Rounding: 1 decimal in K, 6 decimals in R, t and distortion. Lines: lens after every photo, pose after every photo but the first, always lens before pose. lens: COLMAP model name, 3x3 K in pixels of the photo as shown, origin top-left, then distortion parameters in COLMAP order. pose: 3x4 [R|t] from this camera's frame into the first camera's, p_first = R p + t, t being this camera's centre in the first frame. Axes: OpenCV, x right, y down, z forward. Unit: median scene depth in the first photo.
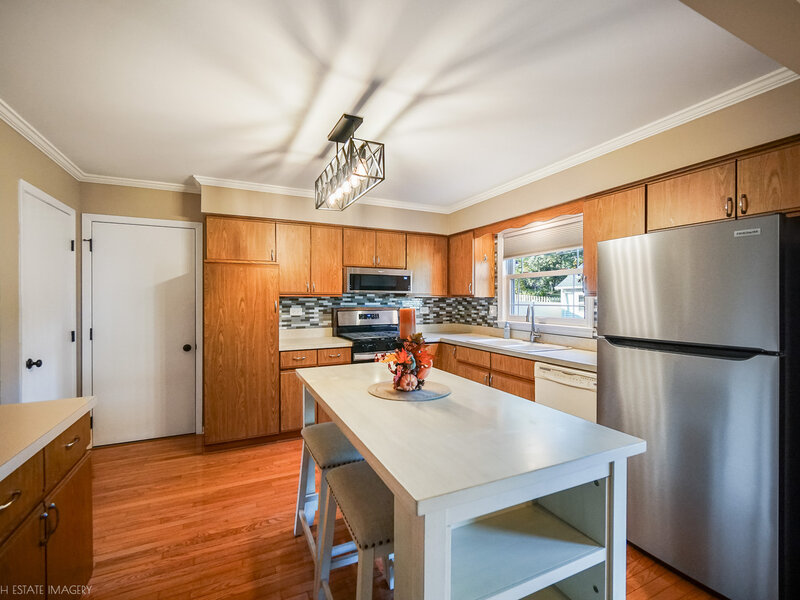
lens RADIAL K [[360.3, 0, 397.5], [0, 360.3, 300.7], [0, 0, 1]] dist [-0.001830, -0.000178]
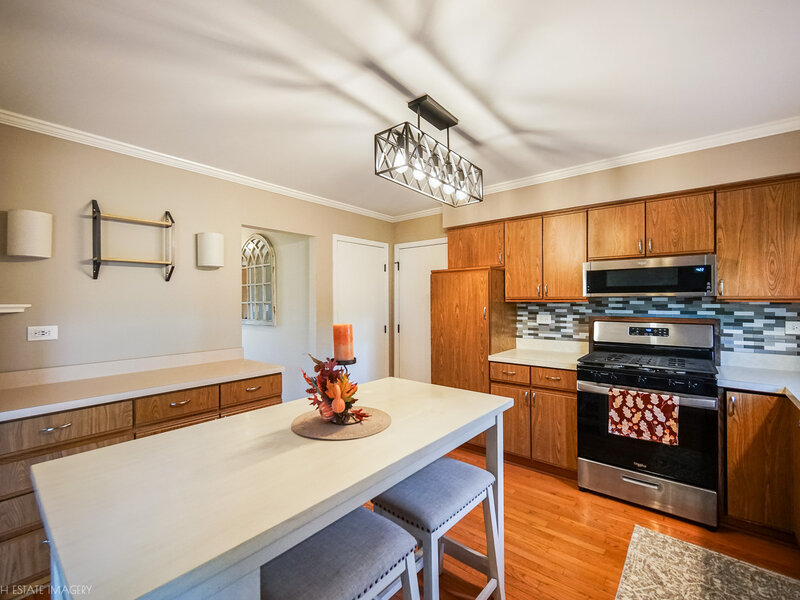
lens RADIAL K [[360.3, 0, 394.9], [0, 360.3, 297.8], [0, 0, 1]] dist [-0.001830, -0.000178]
pose [[0.408116, -0.007226, -0.912901, 0.359501], [-0.000467, 0.999967, -0.008124, -0.013548], [0.912930, 0.003742, 0.408099, 0.331413]]
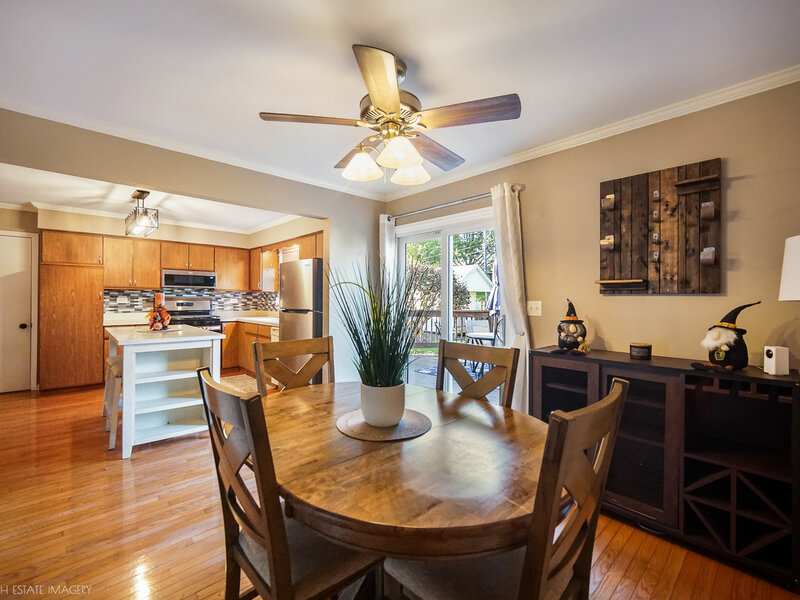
lens RADIAL K [[360.3, 0, 398.4], [0, 360.3, 298.0], [0, 0, 1]] dist [-0.001830, -0.000178]
pose [[0.954123, 0.005552, 0.299365, 0.316707], [-0.004338, 0.999979, -0.004720, 0.023125], [-0.299385, 0.003205, 0.954127, -0.633868]]
